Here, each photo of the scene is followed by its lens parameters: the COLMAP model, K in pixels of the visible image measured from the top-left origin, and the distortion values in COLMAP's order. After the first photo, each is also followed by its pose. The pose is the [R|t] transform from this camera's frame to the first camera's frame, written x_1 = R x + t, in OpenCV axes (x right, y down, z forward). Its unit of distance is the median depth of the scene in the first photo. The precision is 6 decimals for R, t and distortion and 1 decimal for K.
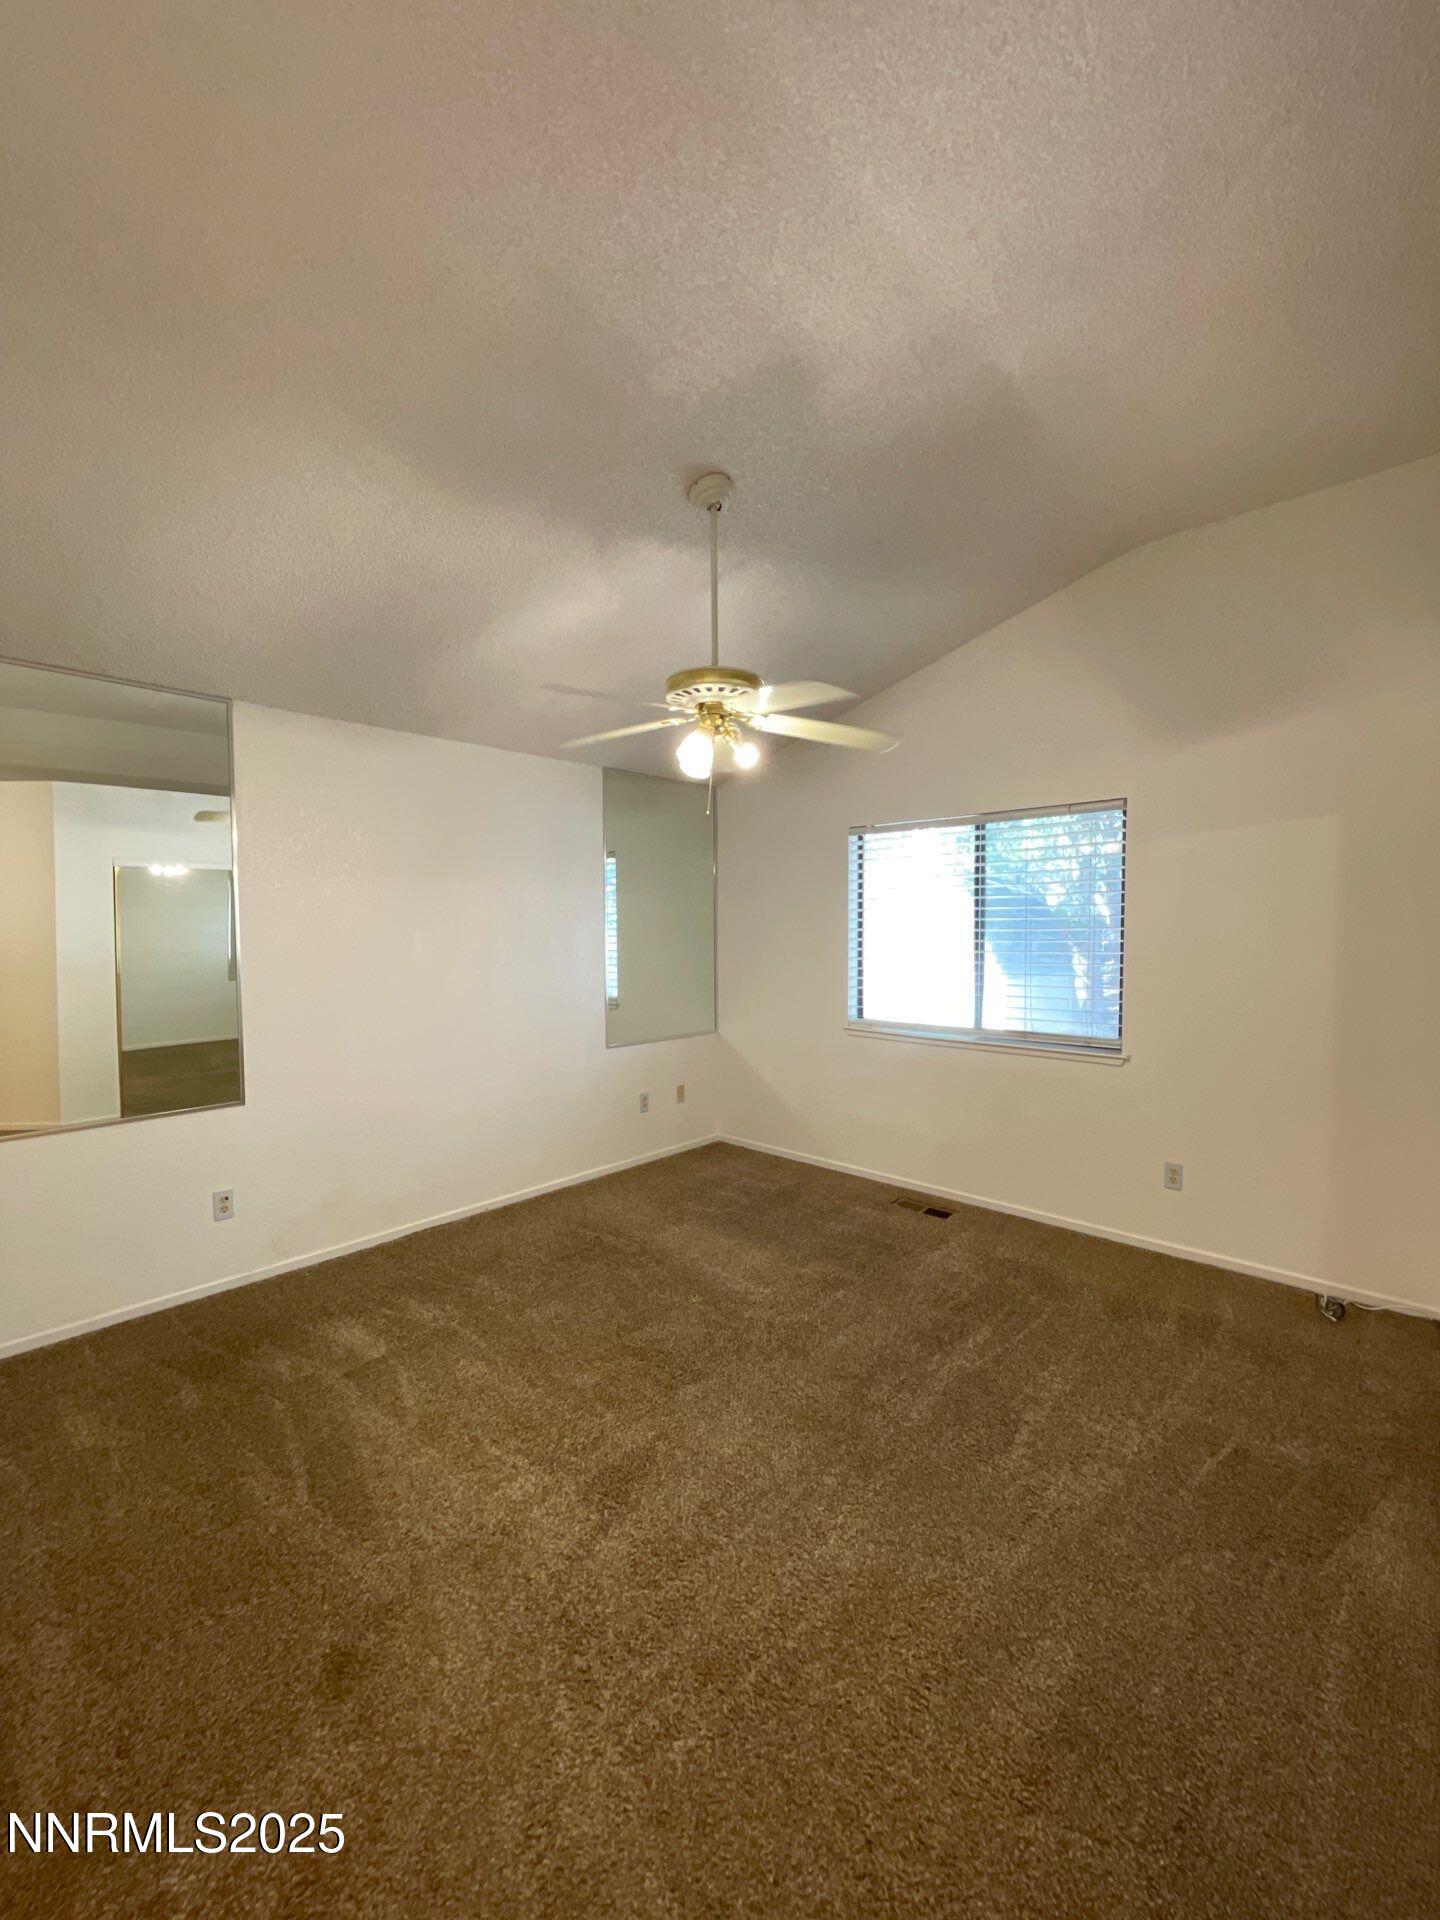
lens RADIAL K [[779.9, 0, 719.1], [0, 779.9, 954.8], [0, 0, 1]] dist [-0.003484, -0.000681]
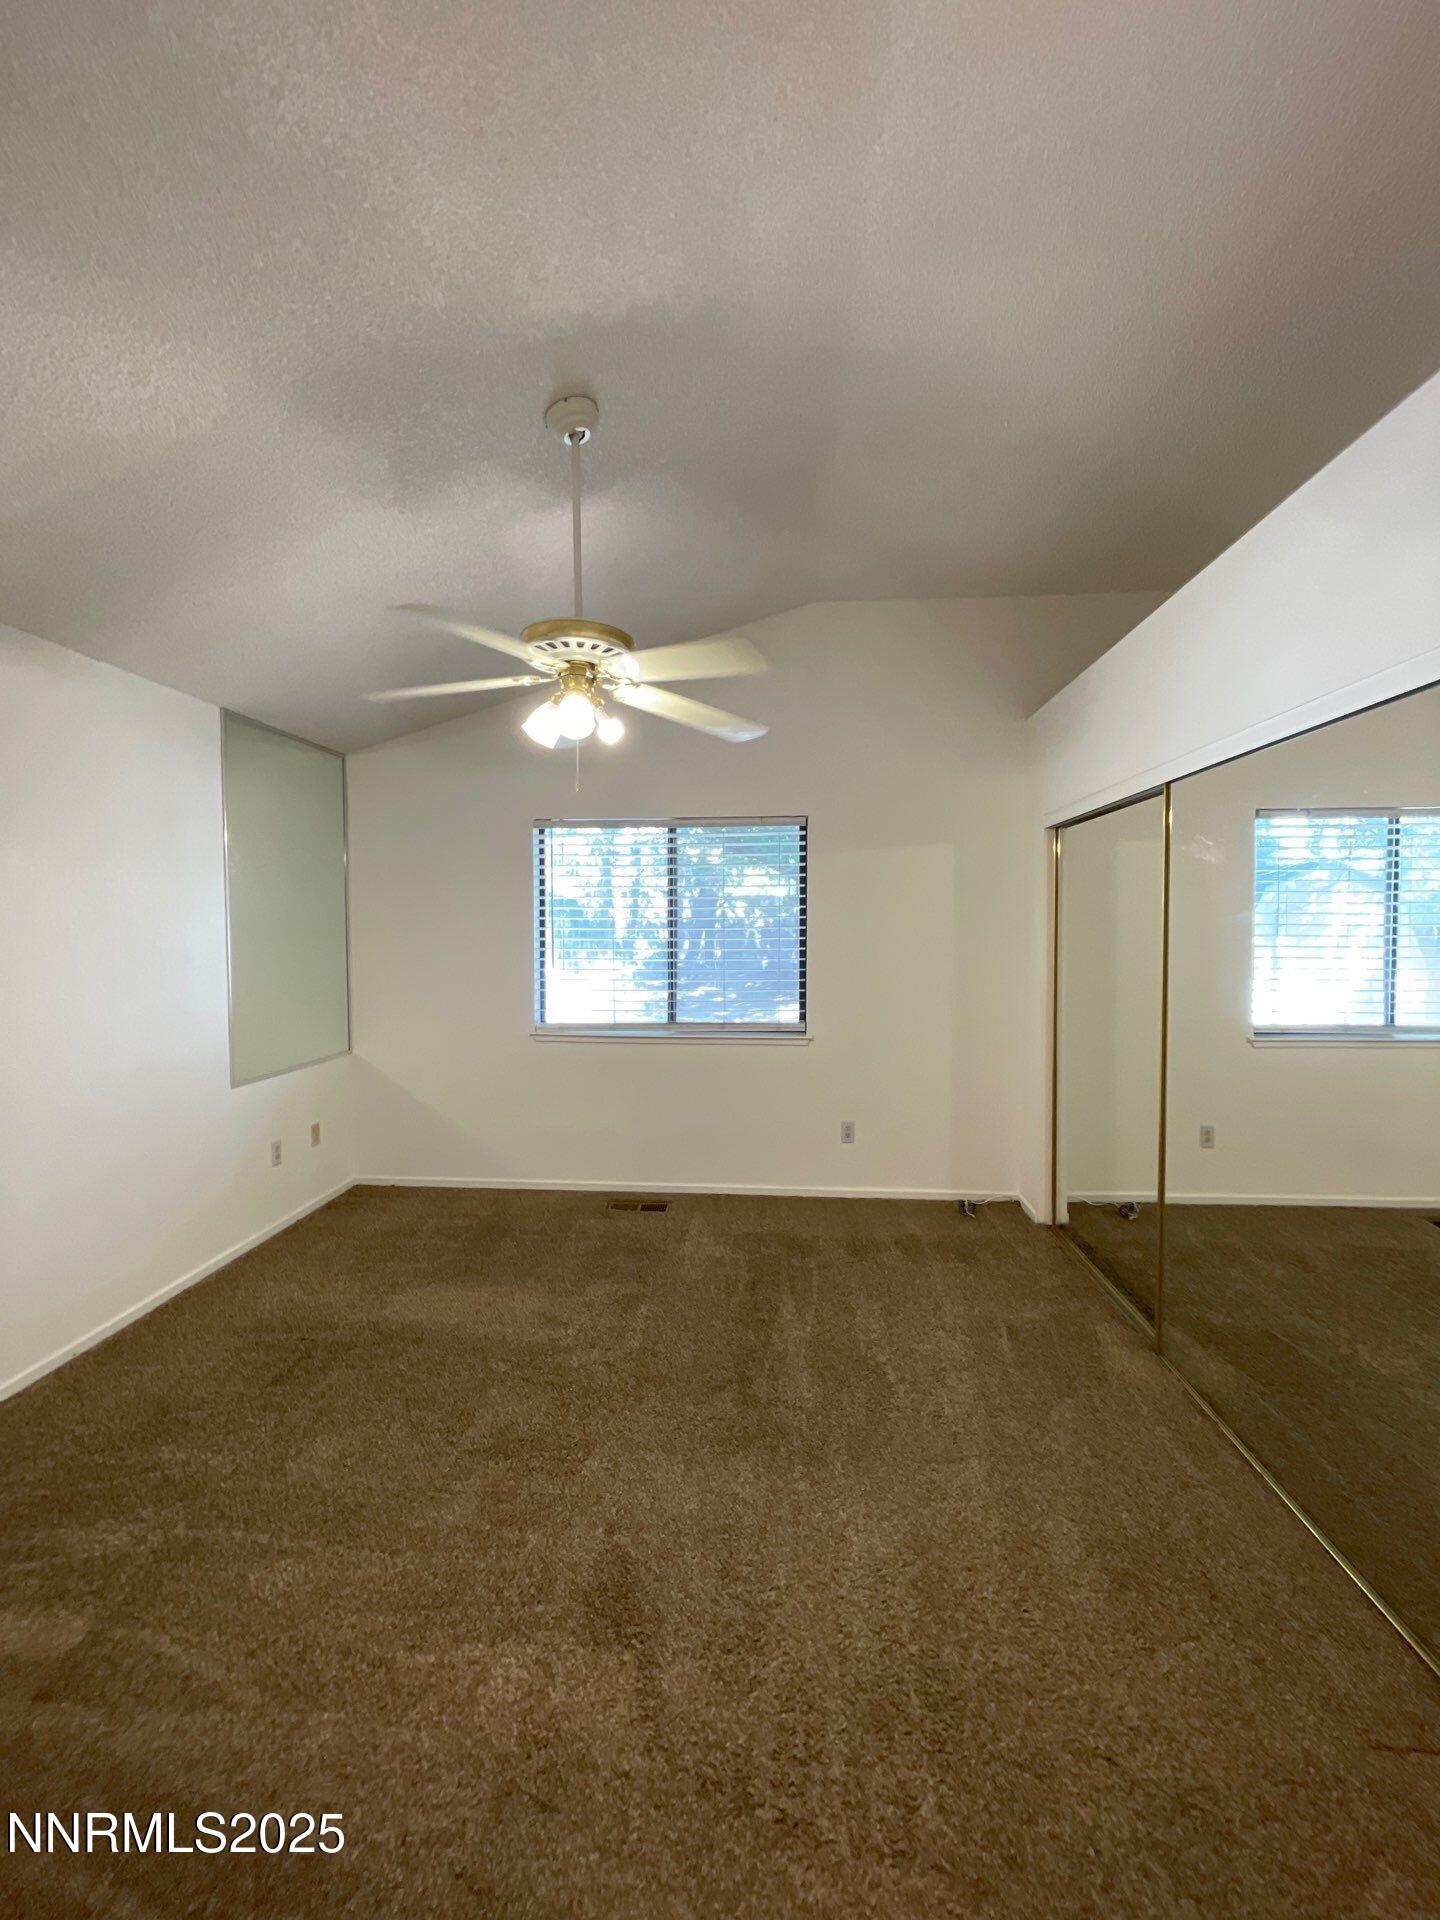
lens RADIAL K [[779.9, 0, 714.8], [0, 779.9, 961.5], [0, 0, 1]] dist [-0.003484, -0.000681]
pose [[0.780571, -0.024506, 0.624586, -0.433549], [0.020777, 0.999696, 0.013258, -0.002064], [-0.624721, 0.002629, 0.780843, 0.238604]]
